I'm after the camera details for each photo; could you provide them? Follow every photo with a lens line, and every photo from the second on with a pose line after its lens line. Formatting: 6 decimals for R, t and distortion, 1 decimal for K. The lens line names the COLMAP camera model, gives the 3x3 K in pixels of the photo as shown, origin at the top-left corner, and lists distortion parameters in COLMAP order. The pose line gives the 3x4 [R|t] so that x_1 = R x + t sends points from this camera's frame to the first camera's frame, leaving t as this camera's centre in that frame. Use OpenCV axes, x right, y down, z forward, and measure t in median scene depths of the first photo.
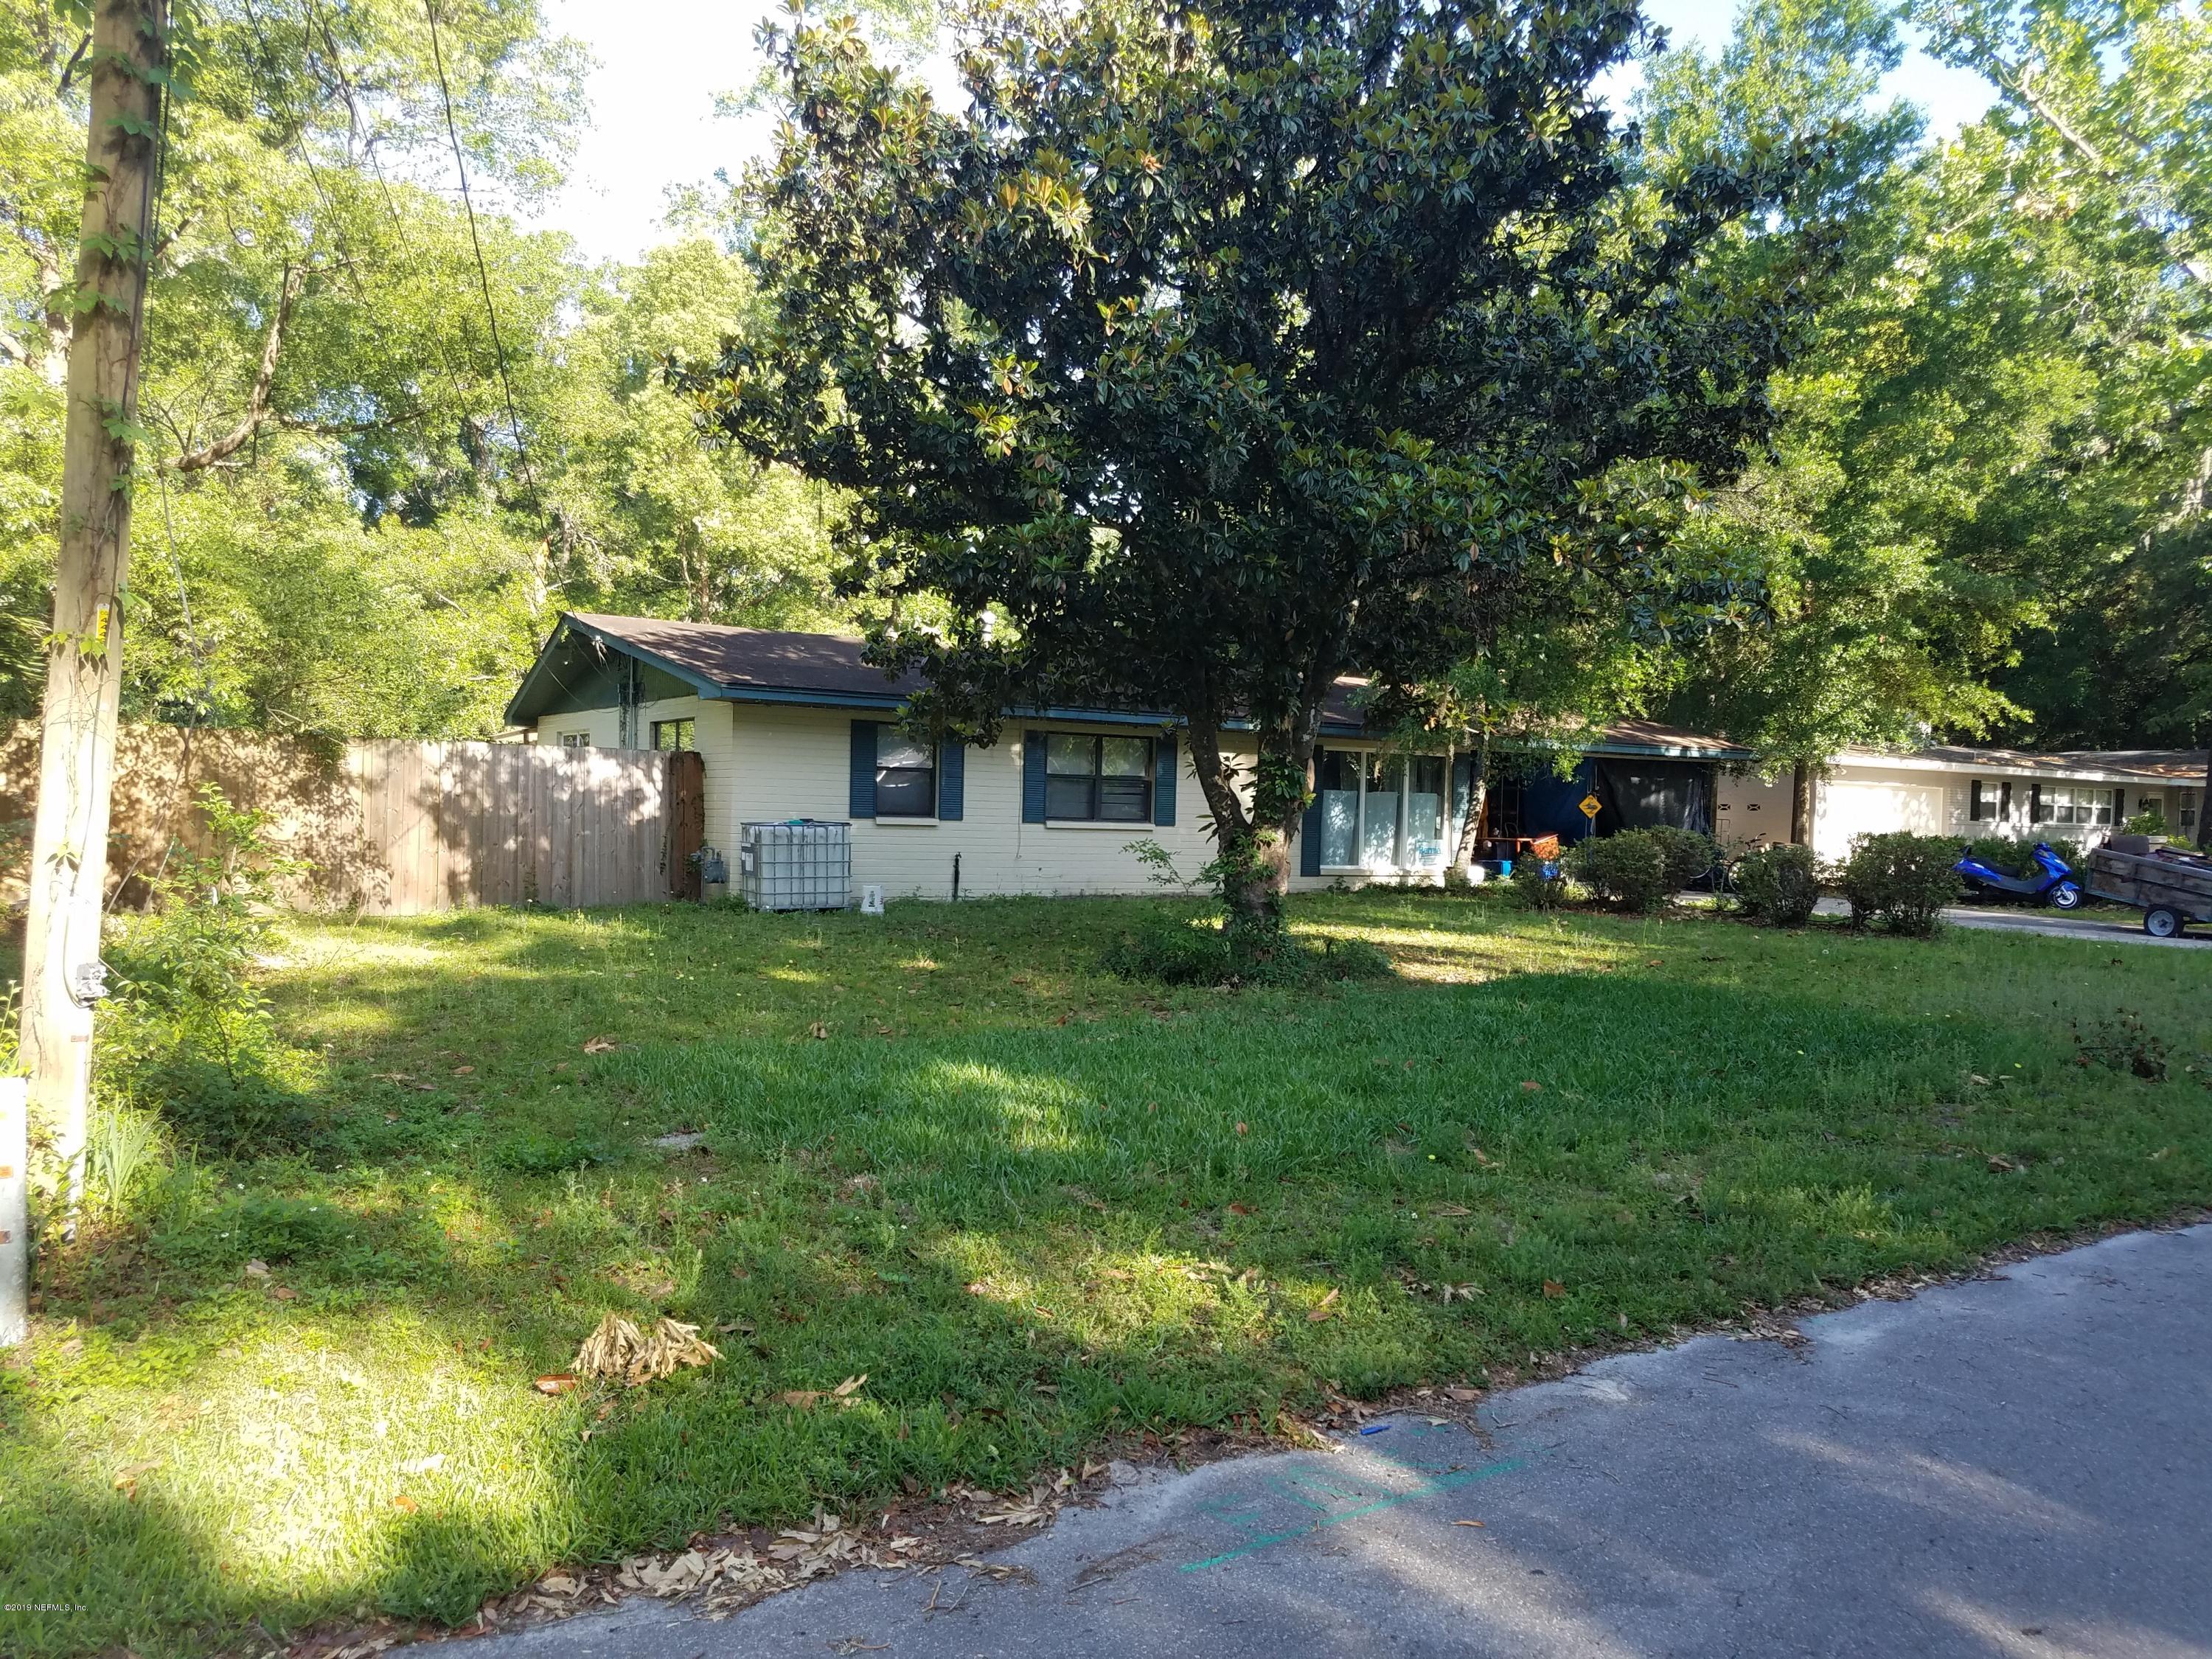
lens RADIAL K [[1661.1, 0, 1101.9], [0, 1661.1, 911.0], [0, 0, 1]] dist [0.098096, -0.154102]
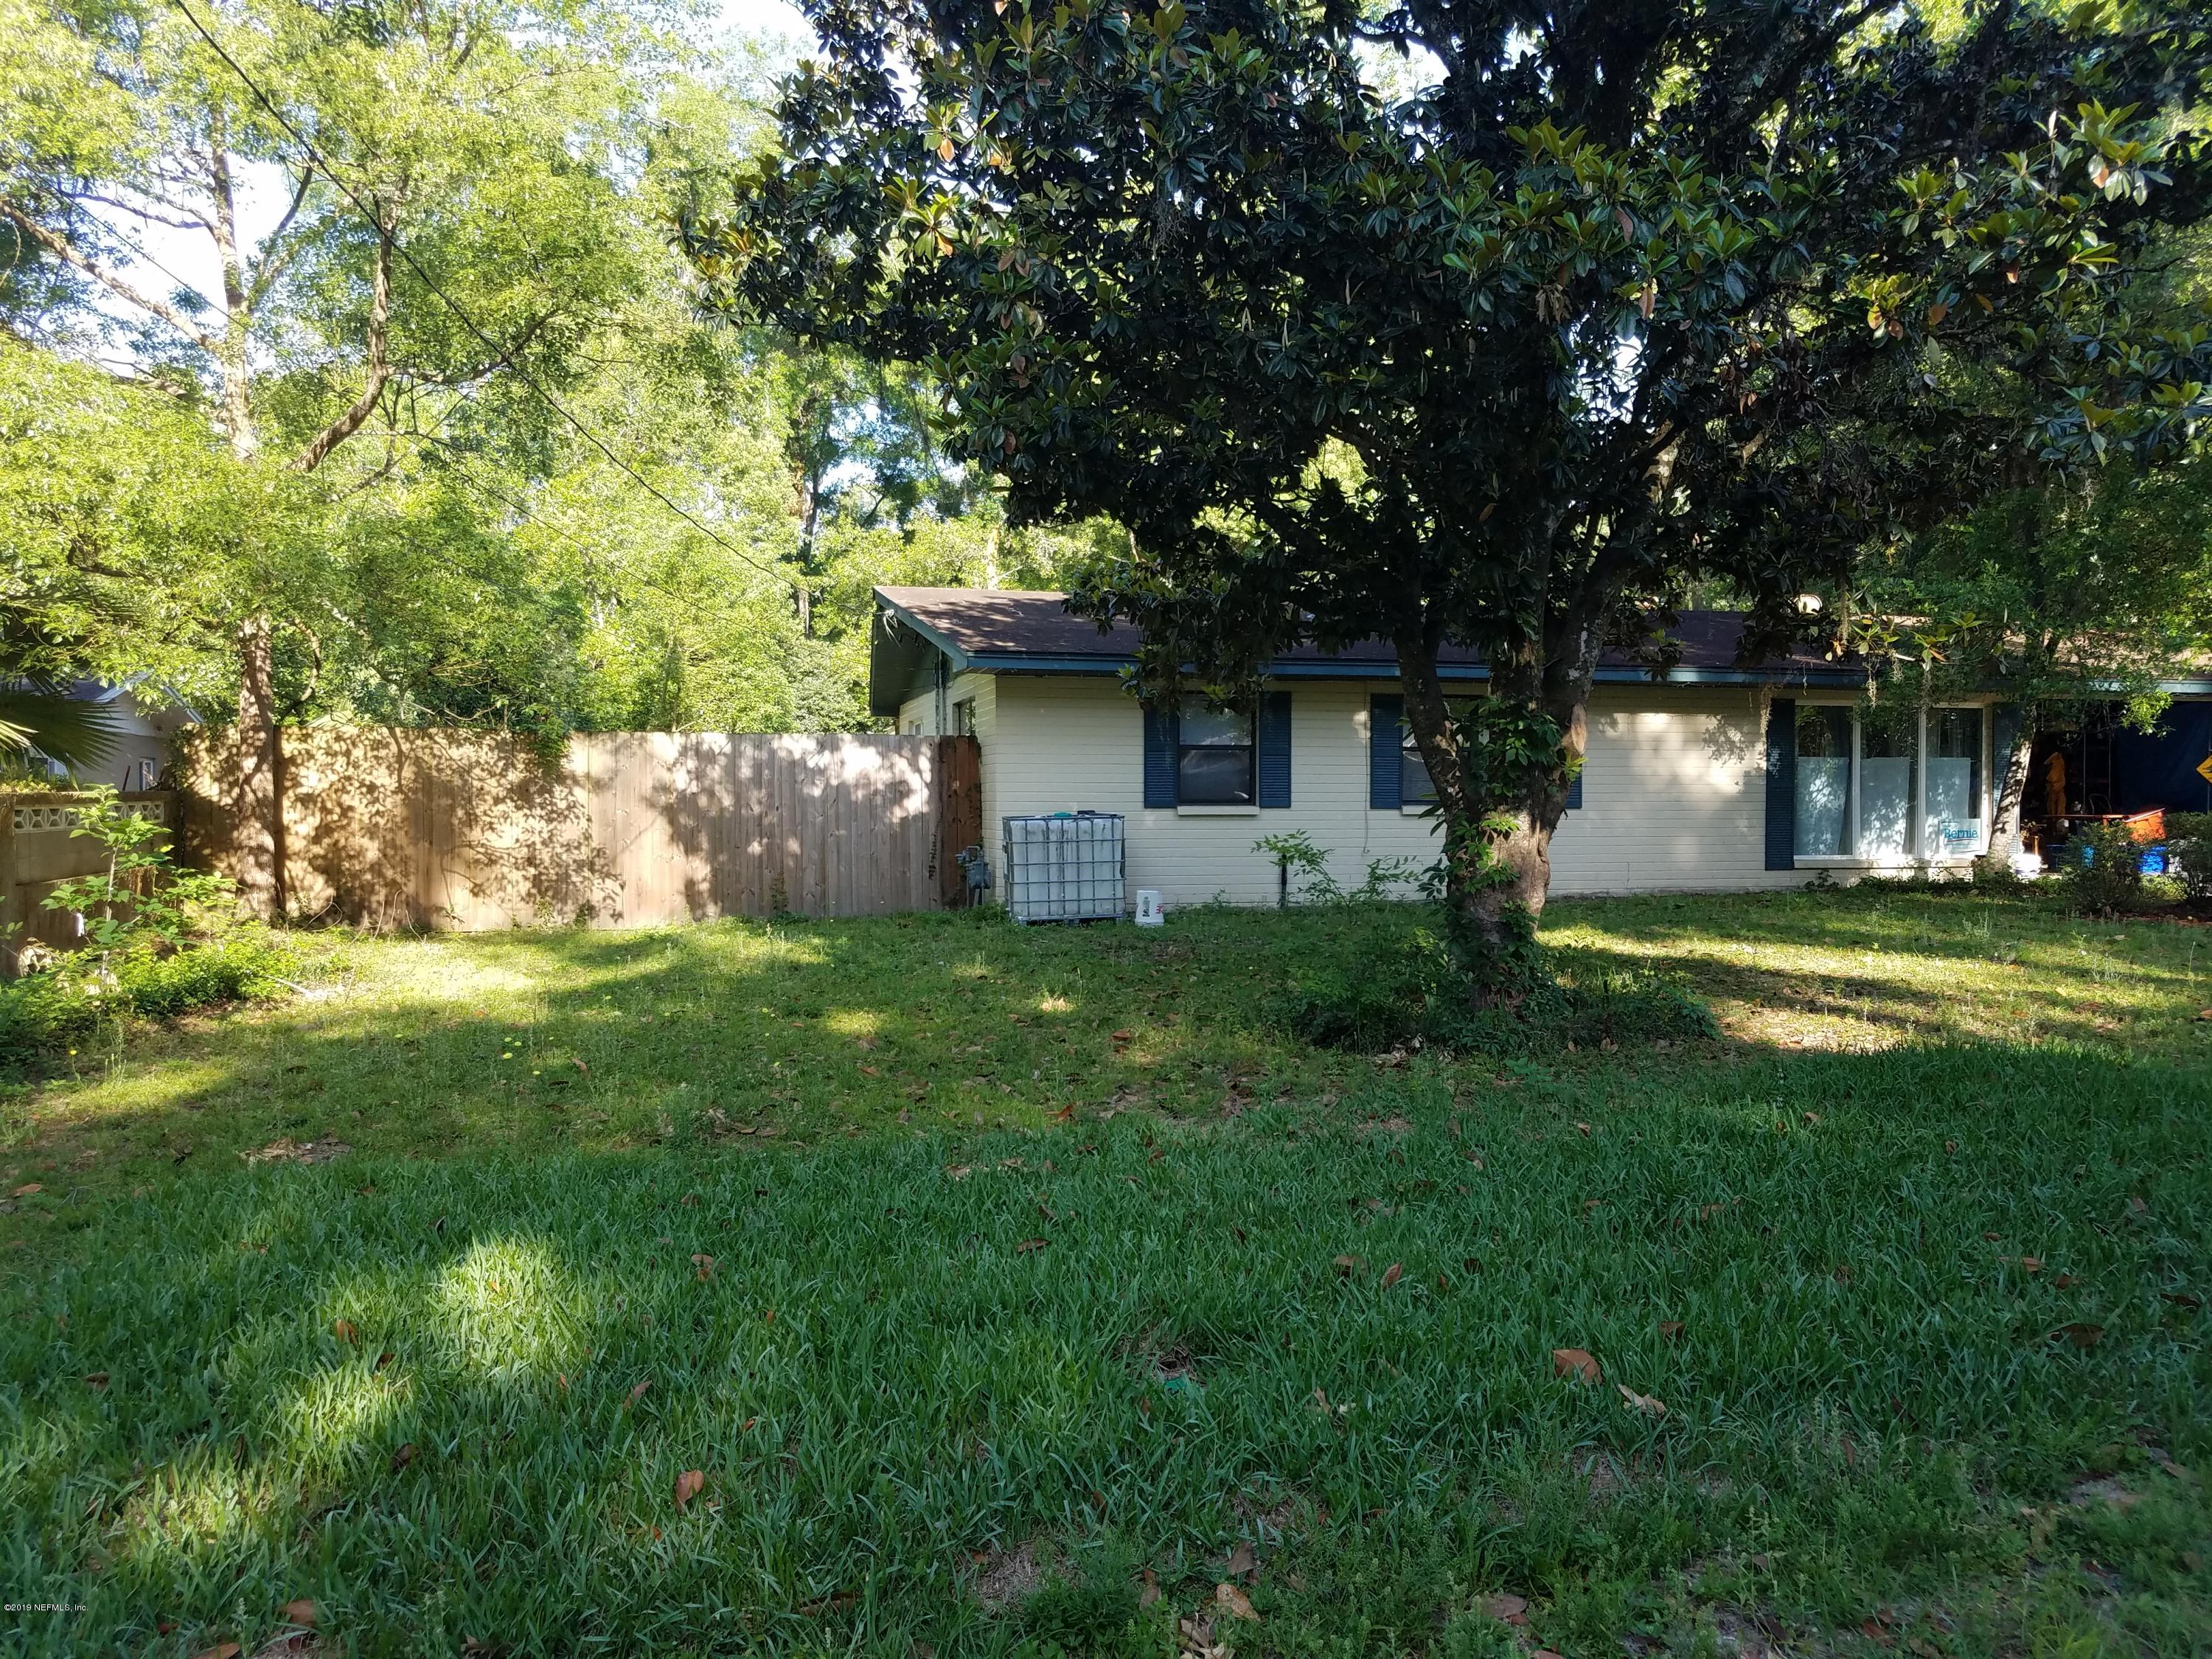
lens RADIAL K [[1737.7, 0, 1110.4], [0, 1737.7, 836.0], [0, 0, 1]] dist [0.028994, -0.006762]
pose [[0.951875, -0.017839, -0.305966, 0.106836], [0.005859, 0.999181, -0.040029, -0.008512], [0.306430, 0.036310, 0.951200, 0.192911]]
